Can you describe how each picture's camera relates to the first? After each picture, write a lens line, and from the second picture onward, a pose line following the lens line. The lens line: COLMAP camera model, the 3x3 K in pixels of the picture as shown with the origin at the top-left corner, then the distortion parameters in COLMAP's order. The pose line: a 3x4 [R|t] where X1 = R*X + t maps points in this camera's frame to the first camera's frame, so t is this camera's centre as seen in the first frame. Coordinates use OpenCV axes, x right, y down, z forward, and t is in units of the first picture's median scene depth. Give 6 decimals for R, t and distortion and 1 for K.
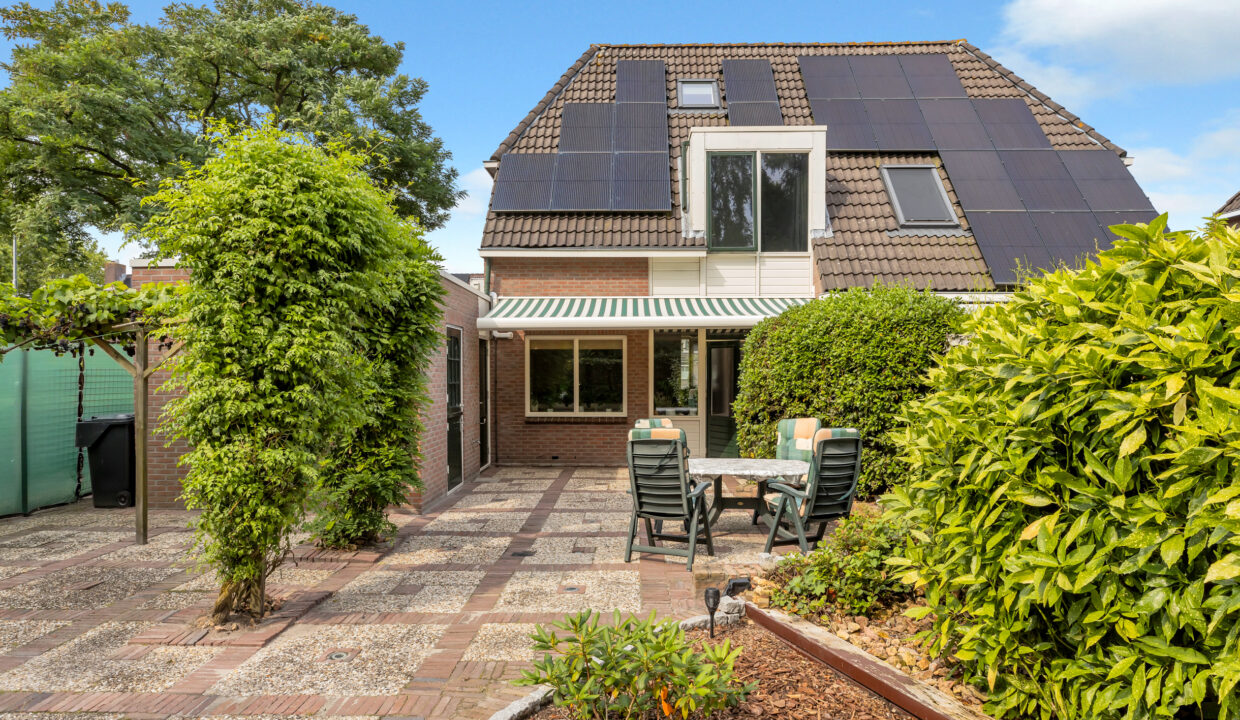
lens RADIAL K [[758.3, 0, 627.4], [0, 758.3, 399.1], [0, 0, 1]] dist [0.001824, 0.001604]
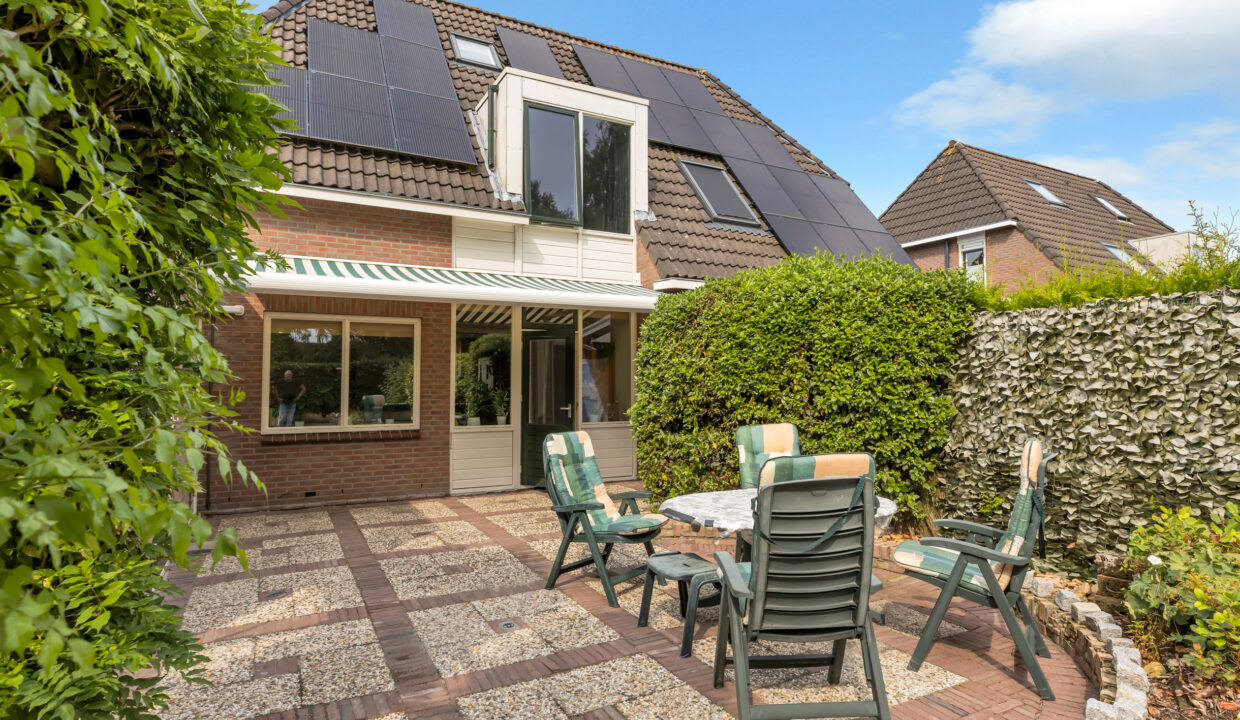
lens RADIAL K [[624.5, 0, 617.0], [0, 624.5, 364.7], [0, 0, 1]] dist [-0.004963, -0.000454]
pose [[0.877917, 0.013379, 0.478626, -0.123406], [0.009065, 0.998966, -0.044553, -0.008832], [-0.478727, 0.043453, 0.876888, 0.364642]]
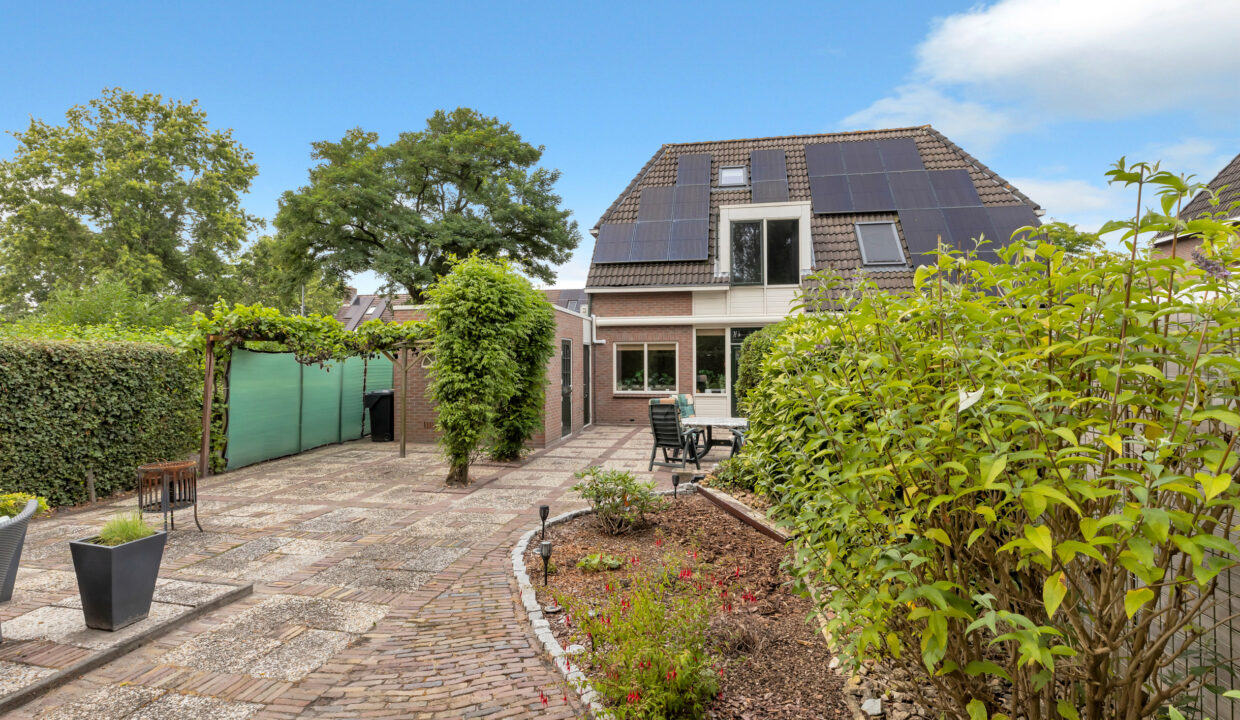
lens RADIAL K [[619.3, 0, 619.0], [0, 619.3, 356.2], [0, 0, 1]] dist [-0.000449, -0.000132]
pose [[0.985968, -0.004986, -0.166862, 0.088994], [-0.002236, 0.999070, -0.043063, 0.000734], [0.166921, 0.042832, 0.985039, -0.252773]]
